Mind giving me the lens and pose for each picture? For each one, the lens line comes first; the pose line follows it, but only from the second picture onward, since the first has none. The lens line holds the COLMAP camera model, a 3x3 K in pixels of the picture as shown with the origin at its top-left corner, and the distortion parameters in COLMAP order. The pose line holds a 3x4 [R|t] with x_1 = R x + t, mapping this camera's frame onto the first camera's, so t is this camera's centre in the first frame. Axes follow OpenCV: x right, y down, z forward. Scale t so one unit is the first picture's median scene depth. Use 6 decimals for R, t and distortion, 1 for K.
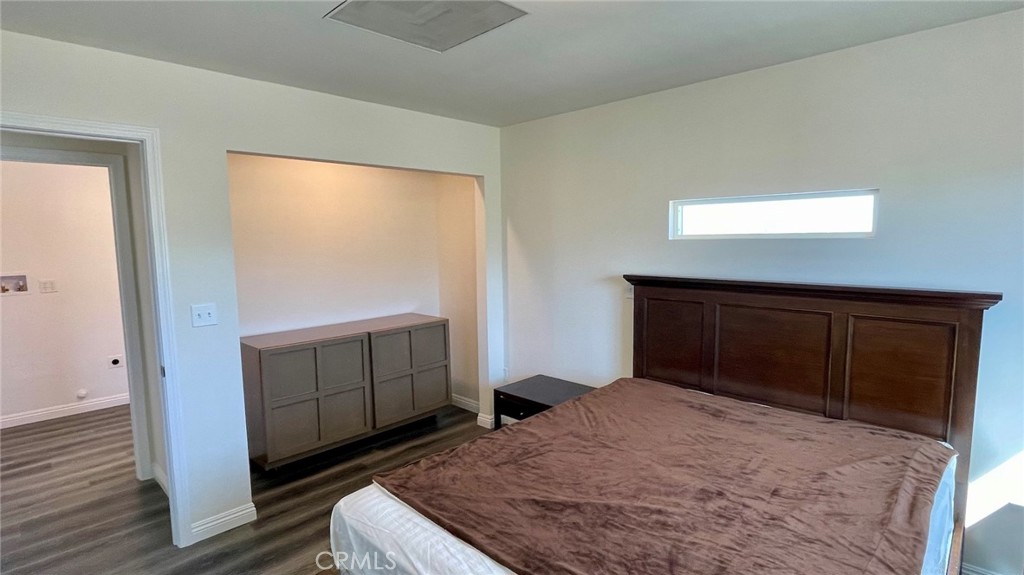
lens RADIAL K [[503.7, 0, 512.0], [0, 503.7, 287.5], [0, 0, 1]] dist [-0.000443, -0.000043]
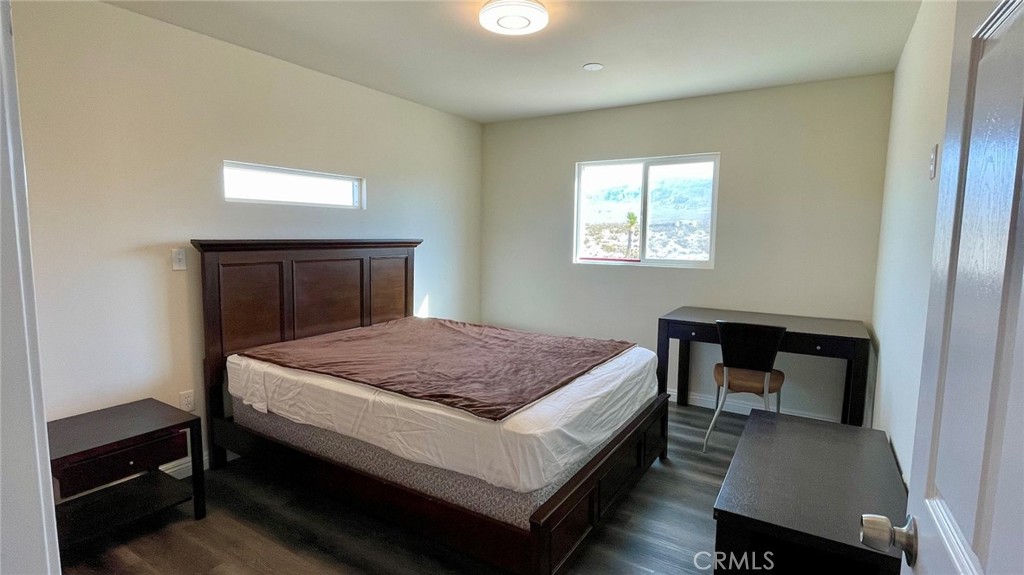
lens RADIAL K [[503.7, 0, 512.0], [0, 503.7, 287.5], [0, 0, 1]] dist [-0.000443, -0.000043]
pose [[-0.211755, -0.094271, 0.972766, -0.751382], [0.092945, 0.988883, 0.116066, 0.004908], [-0.972893, 0.114991, -0.200639, 0.704298]]
